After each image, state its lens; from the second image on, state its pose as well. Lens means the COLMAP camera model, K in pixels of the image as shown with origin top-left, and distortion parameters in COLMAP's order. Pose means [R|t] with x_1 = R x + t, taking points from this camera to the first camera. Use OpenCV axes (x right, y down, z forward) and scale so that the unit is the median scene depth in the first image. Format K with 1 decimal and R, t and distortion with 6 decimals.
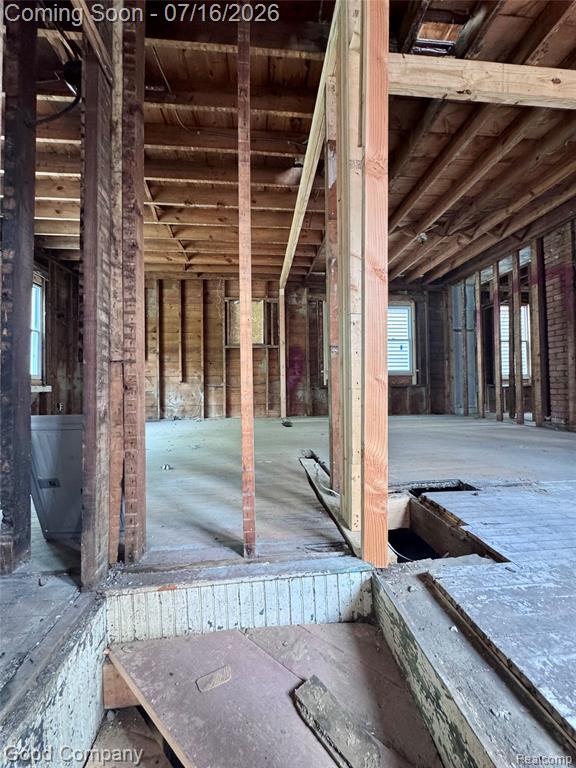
lens RADIAL K [[306.5, 0, 288.0], [0, 306.5, 384.0], [0, 0, 1]] dist [-0.003862, 0.000422]
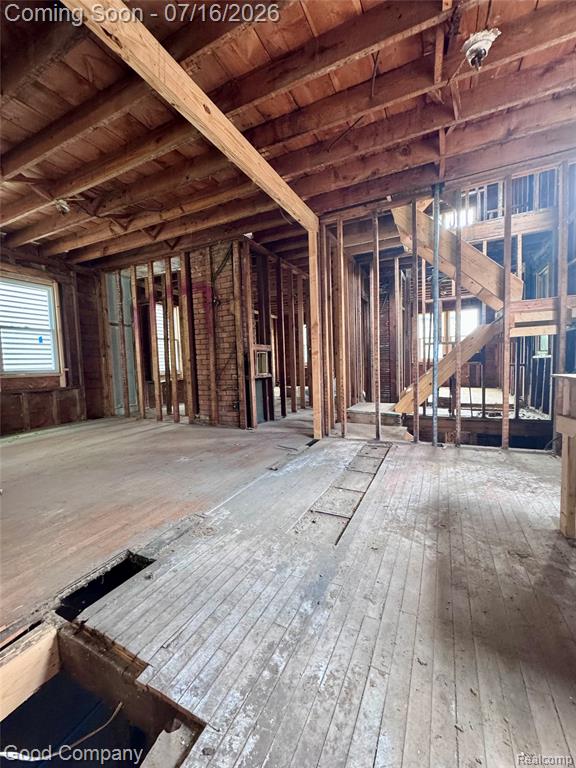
lens RADIAL K [[306.5, 0, 288.0], [0, 306.5, 384.0], [0, 0, 1]] dist [-0.003862, 0.000422]
pose [[0.525070, -0.063394, 0.848694, 0.050822], [0.008650, 0.997568, 0.069162, -0.071300], [-0.851015, -0.028974, 0.524342, 0.094804]]
